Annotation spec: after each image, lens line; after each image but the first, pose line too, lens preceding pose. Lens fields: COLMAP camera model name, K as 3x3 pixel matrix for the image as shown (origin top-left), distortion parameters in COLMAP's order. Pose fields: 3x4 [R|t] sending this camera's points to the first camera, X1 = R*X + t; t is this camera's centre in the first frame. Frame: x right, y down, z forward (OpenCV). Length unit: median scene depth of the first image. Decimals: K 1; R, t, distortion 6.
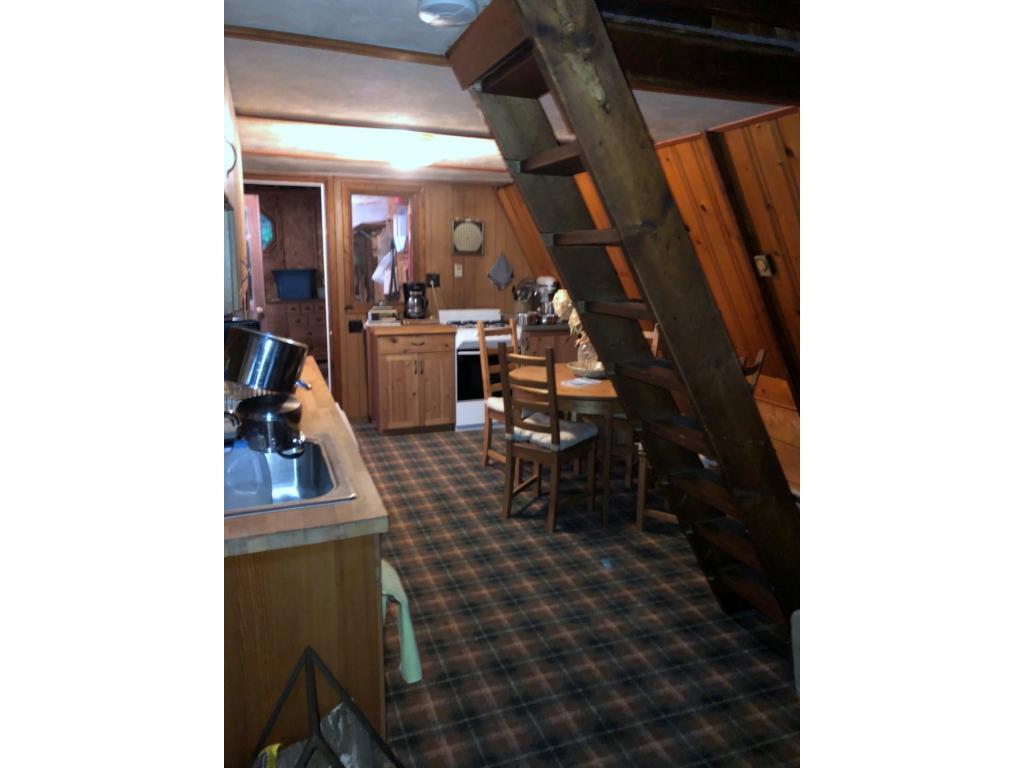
lens RADIAL K [[826.3, 0, 501.0], [0, 826.3, 419.4], [0, 0, 1]] dist [0.014078, 0.003209]
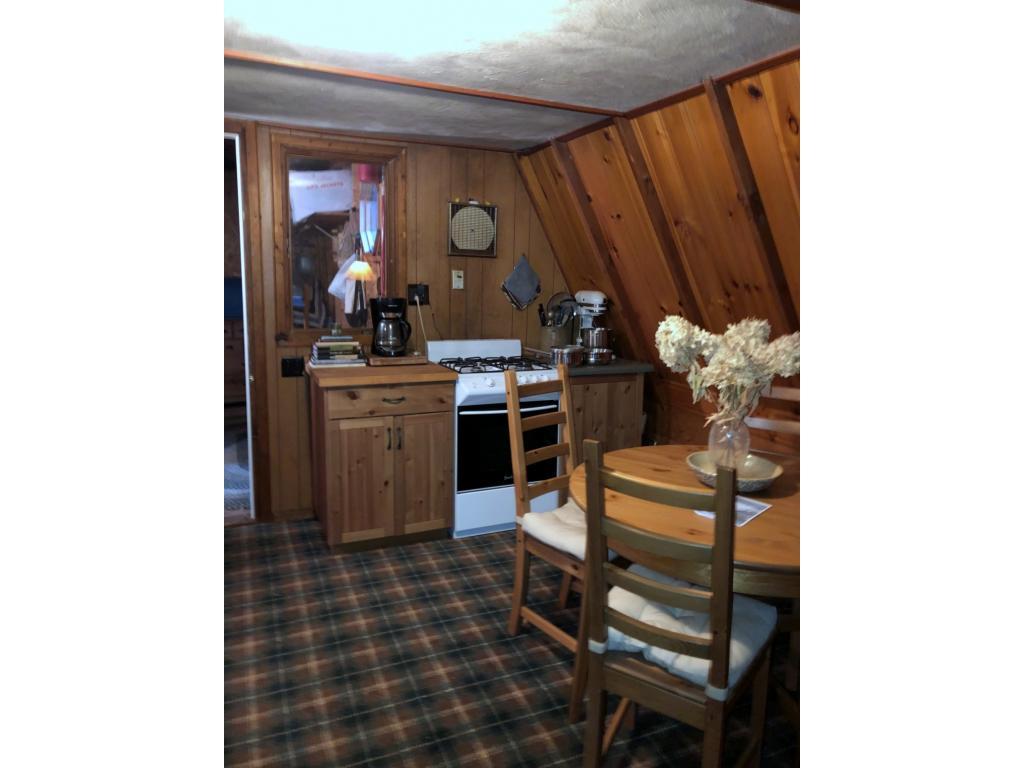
lens RADIAL K [[826.3, 0, 512.5], [0, 826.3, 385.4], [0, 0, 1]] dist [0.014078, 0.003209]
pose [[0.998999, 0.004527, 0.044494, -0.038794], [-0.001920, 0.998287, -0.058469, -0.062990], [-0.044683, 0.058325, 0.997297, 0.375162]]
